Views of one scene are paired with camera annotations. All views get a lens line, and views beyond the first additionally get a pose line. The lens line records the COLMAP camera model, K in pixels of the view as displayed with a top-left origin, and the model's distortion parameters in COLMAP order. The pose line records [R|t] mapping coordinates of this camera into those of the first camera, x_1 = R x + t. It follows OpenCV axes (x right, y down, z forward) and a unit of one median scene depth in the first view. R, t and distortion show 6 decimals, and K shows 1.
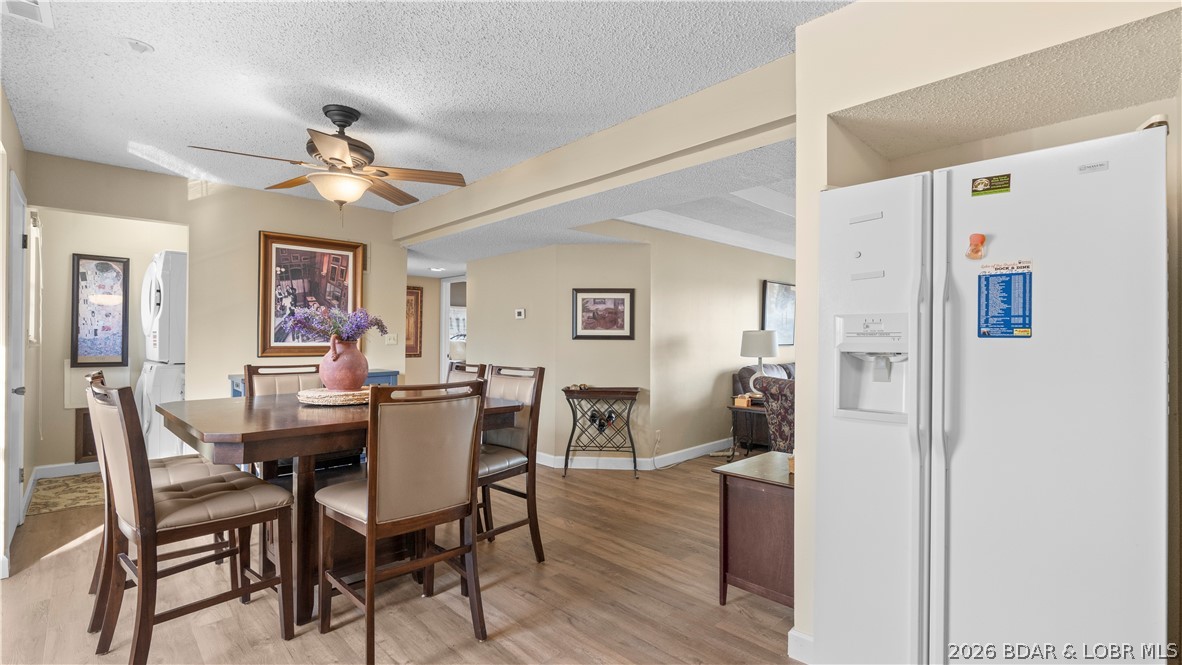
lens RADIAL K [[531.5, 0, 593.6], [0, 531.5, 334.5], [0, 0, 1]] dist [-0.003509, 0.000452]
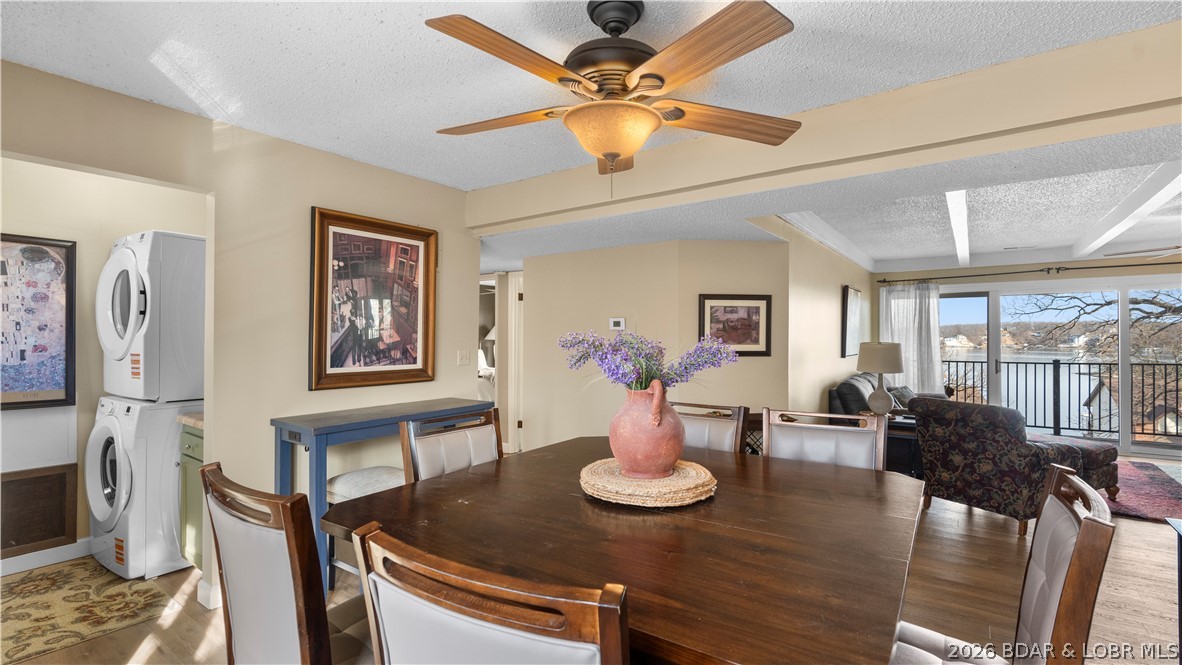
lens RADIAL K [[531.5, 0, 593.6], [0, 531.5, 334.5], [0, 0, 1]] dist [-0.003509, 0.000452]
pose [[0.984568, -0.002886, 0.174978, -0.375822], [0.002782, 0.999996, 0.000840, -0.028137], [-0.174979, -0.000340, 0.984572, 0.249055]]
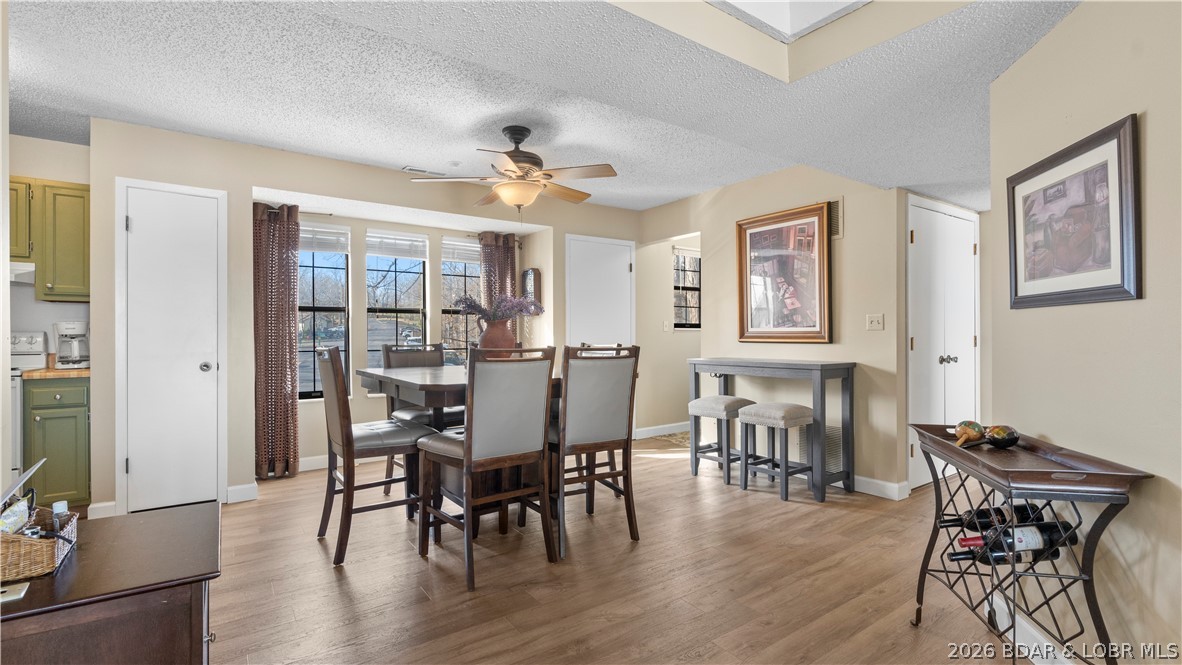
lens RADIAL K [[531.5, 0, 593.6], [0, 531.5, 334.5], [0, 0, 1]] dist [-0.003509, 0.000452]
pose [[-0.143443, -0.005926, -0.989641, 0.428060], [0.006645, 0.999954, -0.006951, 0.031576], [0.989636, -0.007573, -0.143397, 0.831069]]
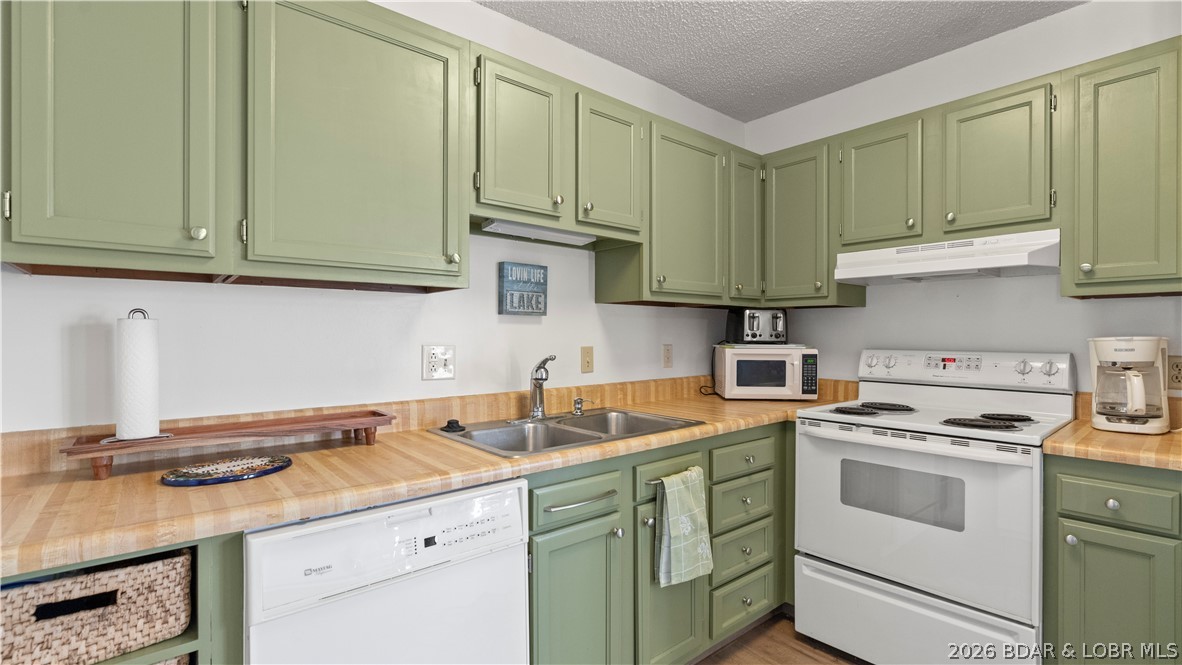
lens RADIAL K [[531.5, 0, 593.6], [0, 531.5, 334.5], [0, 0, 1]] dist [-0.003509, 0.000452]
pose [[-0.997884, -0.002539, 0.064968, 0.138623], [-0.002710, 0.999993, -0.002532, 0.003662], [-0.064962, -0.002702, -0.997884, 0.384316]]
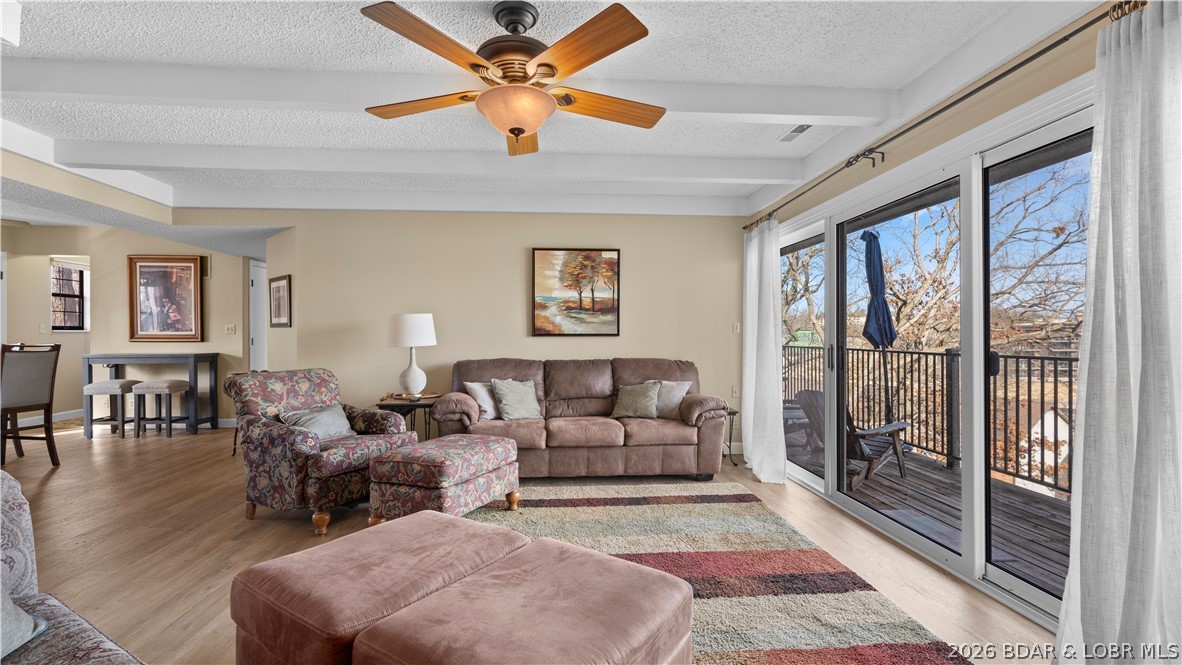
lens RADIAL K [[531.5, 0, 593.6], [0, 531.5, 334.5], [0, 0, 1]] dist [-0.003509, 0.000452]
pose [[0.770905, -0.005189, -0.636929, 1.228256], [0.007194, 0.999974, 0.000560, 0.029933], [0.636910, -0.005013, 0.770922, 0.661084]]
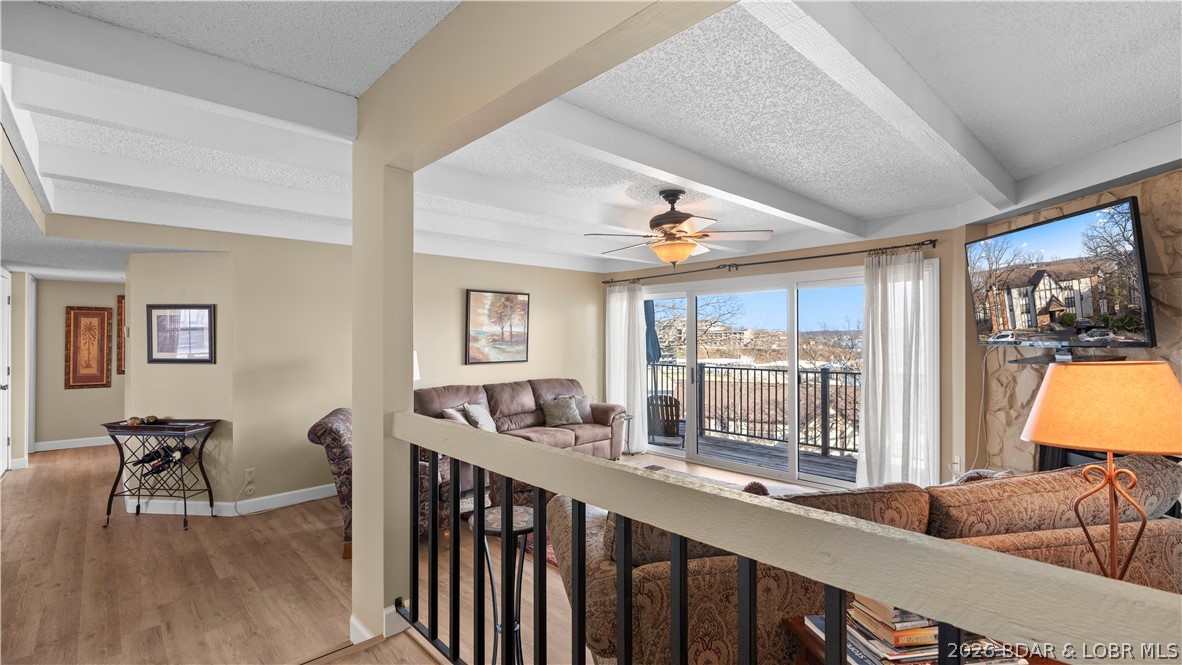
lens RADIAL K [[524.8, 0, 591.0], [0, 524.8, 332.5], [0, 0, 1]] dist [0.002050, 0.000590]
pose [[0.999787, -0.004317, -0.020193, 0.766547], [0.004322, 0.999991, 0.000193, -0.041848], [0.020192, -0.000281, 0.999796, 0.181057]]
